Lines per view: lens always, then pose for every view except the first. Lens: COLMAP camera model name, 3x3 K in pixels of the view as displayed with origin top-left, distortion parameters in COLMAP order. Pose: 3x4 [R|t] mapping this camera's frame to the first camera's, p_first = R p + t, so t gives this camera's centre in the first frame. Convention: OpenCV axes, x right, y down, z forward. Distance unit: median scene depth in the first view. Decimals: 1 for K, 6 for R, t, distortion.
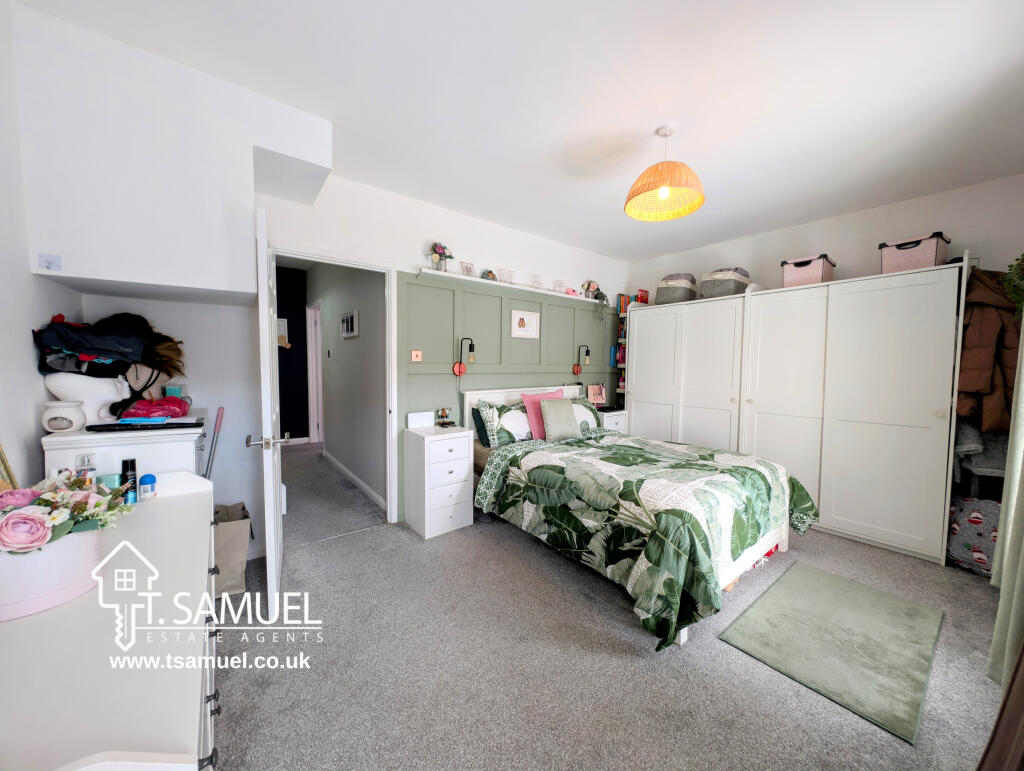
lens RADIAL K [[358.8, 0, 512.0], [0, 358.8, 385.5], [0, 0, 1]] dist [-0.000773, -0.000082]
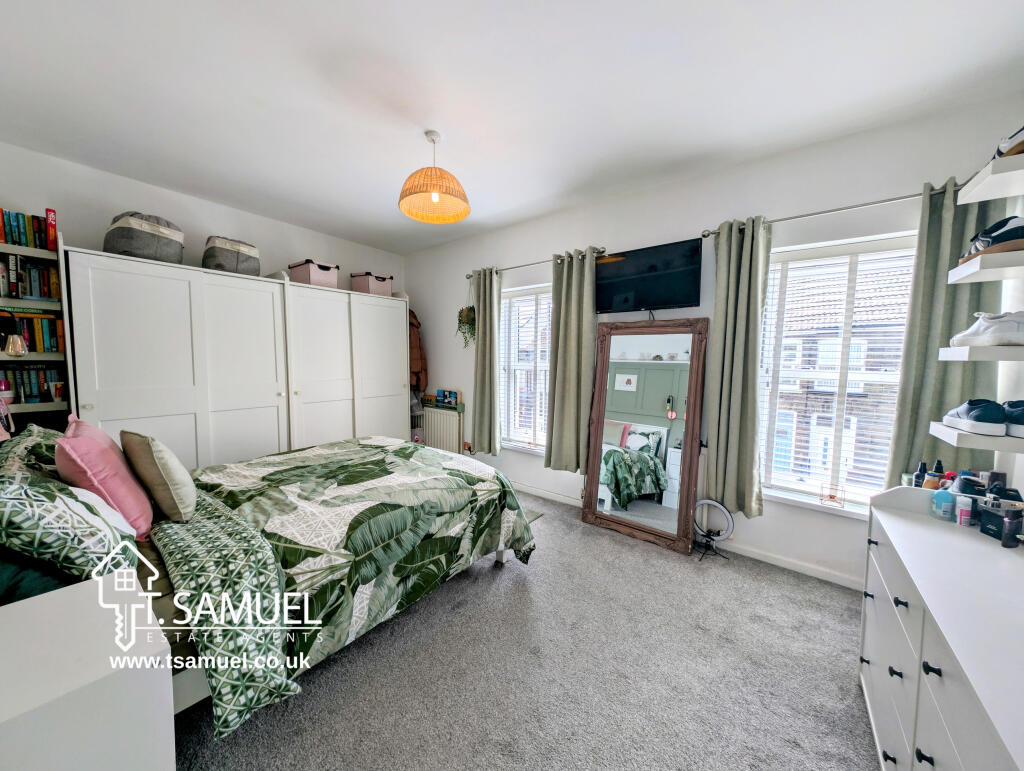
lens RADIAL K [[358.8, 0, 512.0], [0, 358.8, 385.5], [0, 0, 1]] dist [-0.000773, -0.000082]
pose [[-0.248717, -0.082140, 0.965087, -0.586173], [0.040585, 0.994639, 0.095115, -0.062975], [-0.967725, 0.062825, -0.244050, 0.896932]]
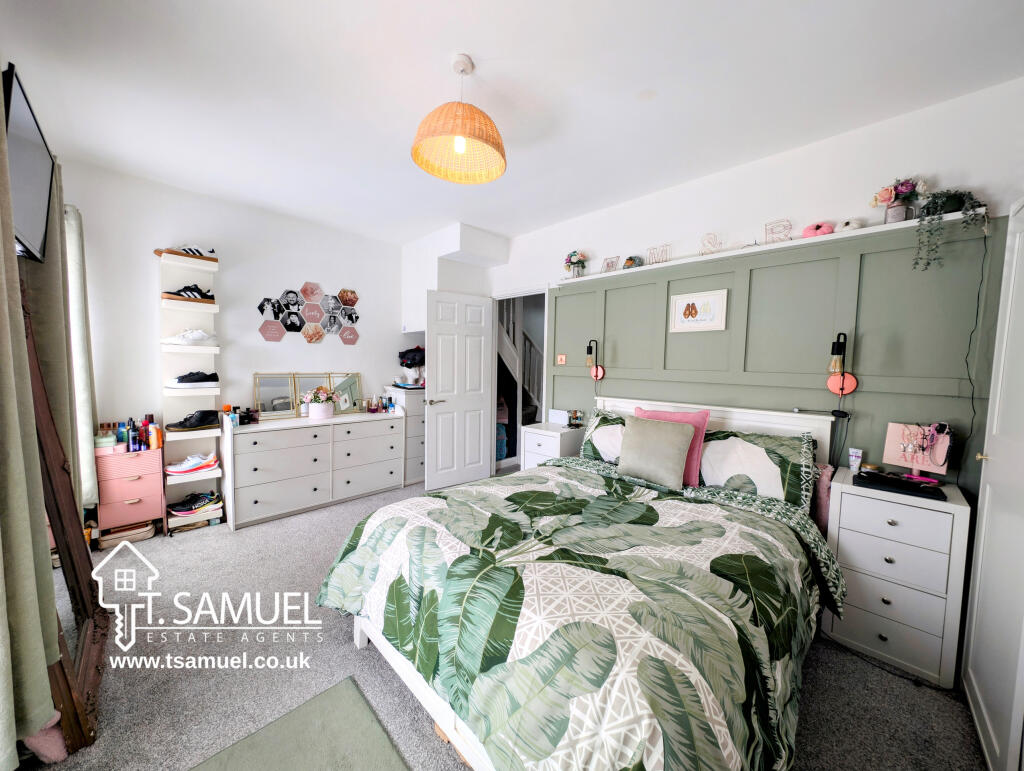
lens RADIAL K [[364.5, 0, 512.0], [0, 364.5, 385.5], [0, 0, 1]] dist [0.000429, -0.000014]
pose [[0.137886, 0.054533, -0.988946, 1.052739], [-0.081743, 0.995703, 0.043509, -0.048332], [0.987069, 0.074840, 0.141751, 0.865979]]
